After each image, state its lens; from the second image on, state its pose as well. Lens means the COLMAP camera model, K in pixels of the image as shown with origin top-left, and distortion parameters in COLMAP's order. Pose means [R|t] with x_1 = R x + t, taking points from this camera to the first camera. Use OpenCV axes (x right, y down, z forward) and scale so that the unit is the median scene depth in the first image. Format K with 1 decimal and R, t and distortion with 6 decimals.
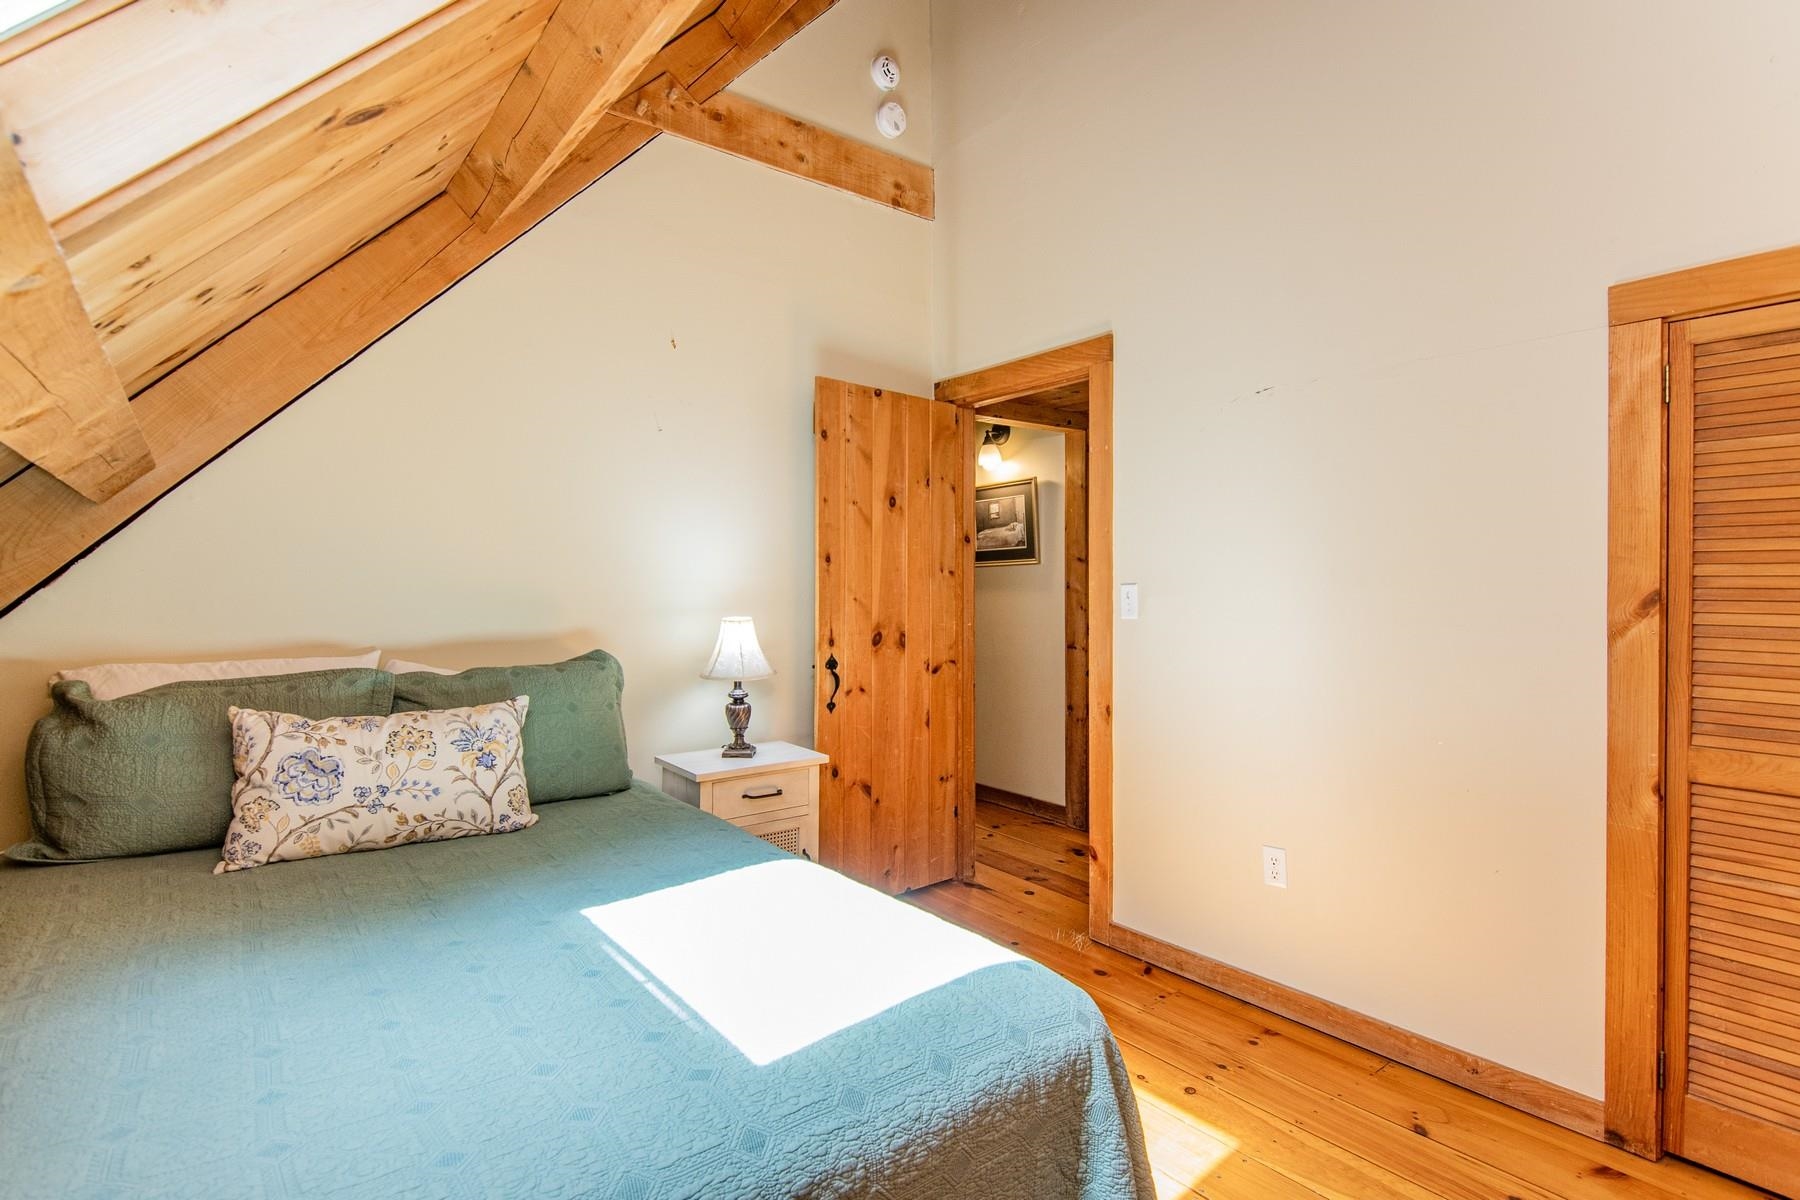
lens RADIAL K [[882.1, 0, 887.9], [0, 882.1, 590.0], [0, 0, 1]] dist [0.030410, -0.009790]
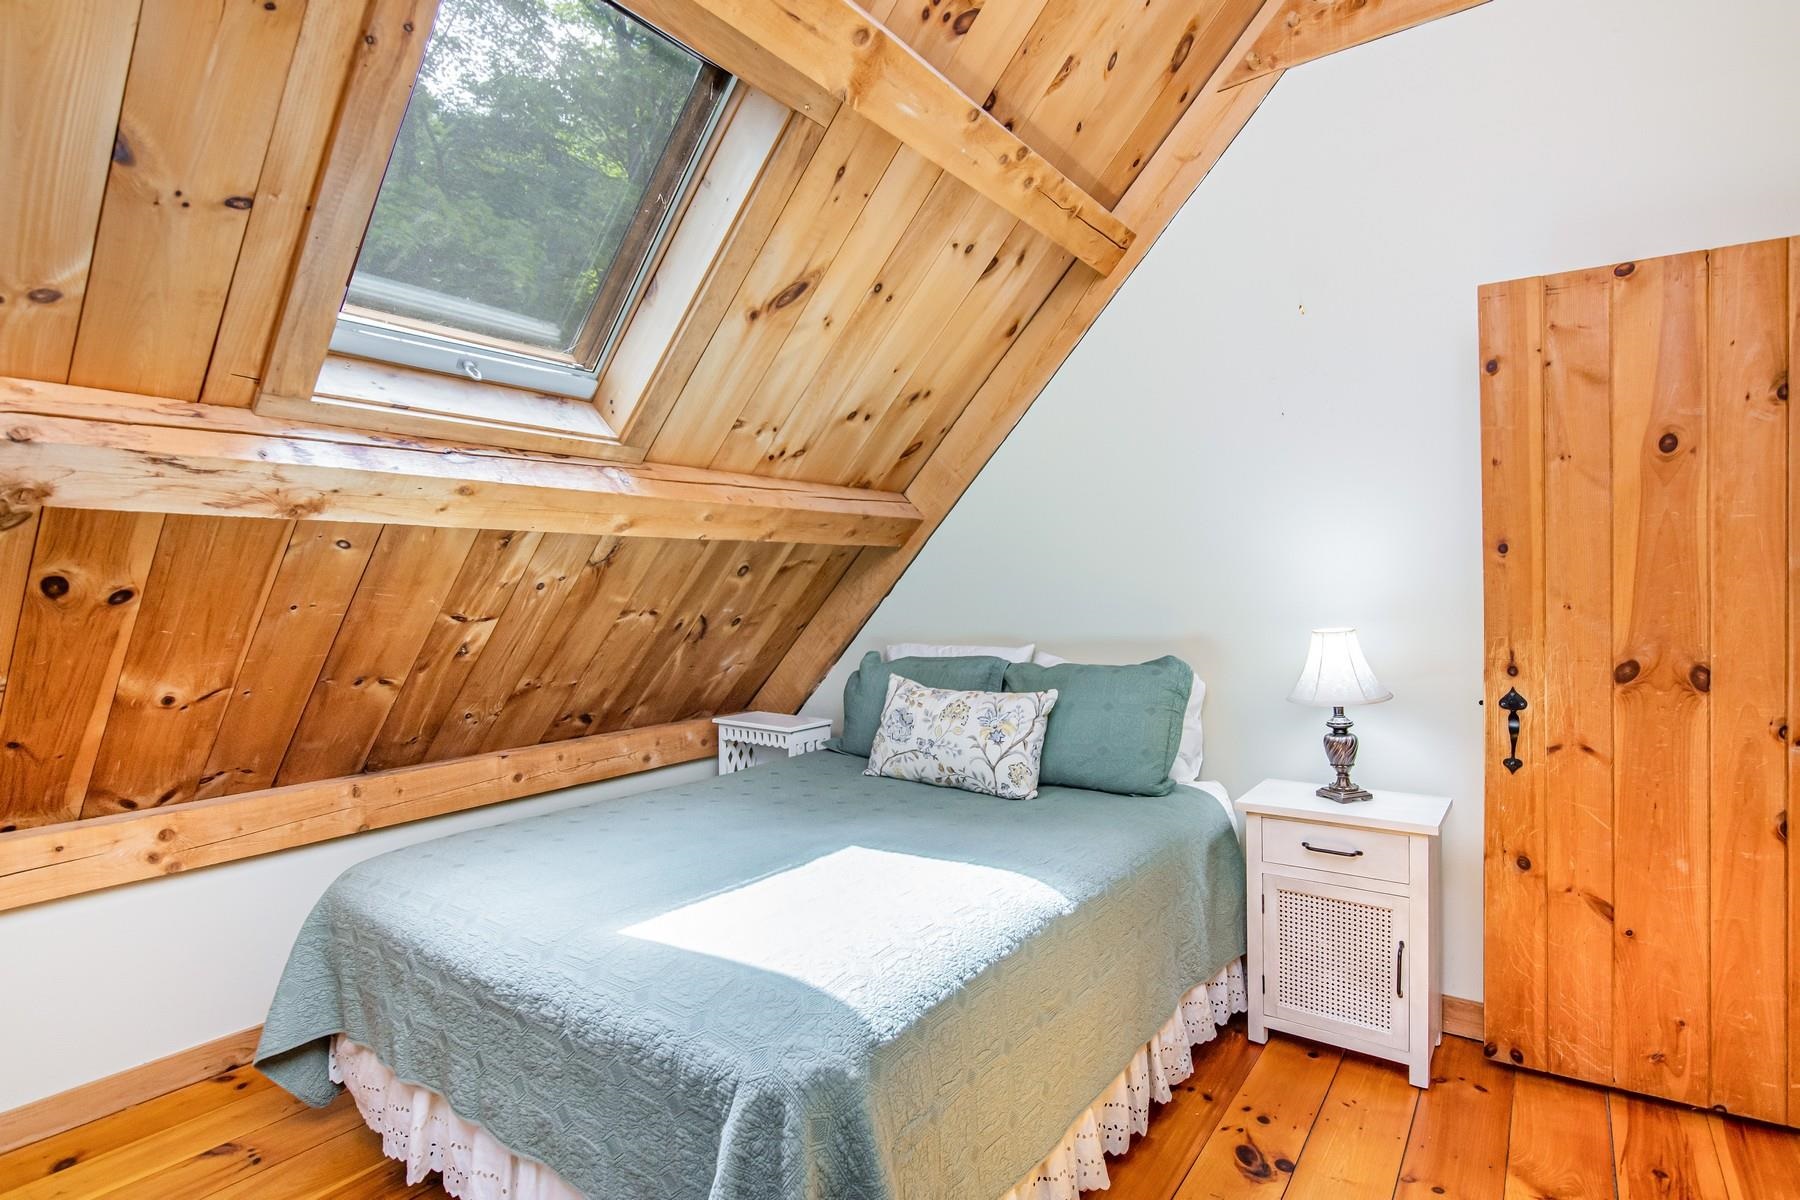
lens RADIAL K [[882.1, 0, 895.1], [0, 882.1, 605.6], [0, 0, 1]] dist [0.030410, -0.009790]
pose [[0.283738, 0.005726, -0.958885, 0.681926], [0.011492, 0.999890, 0.009372, -0.003770], [0.958833, -0.013679, 0.283640, 0.513427]]
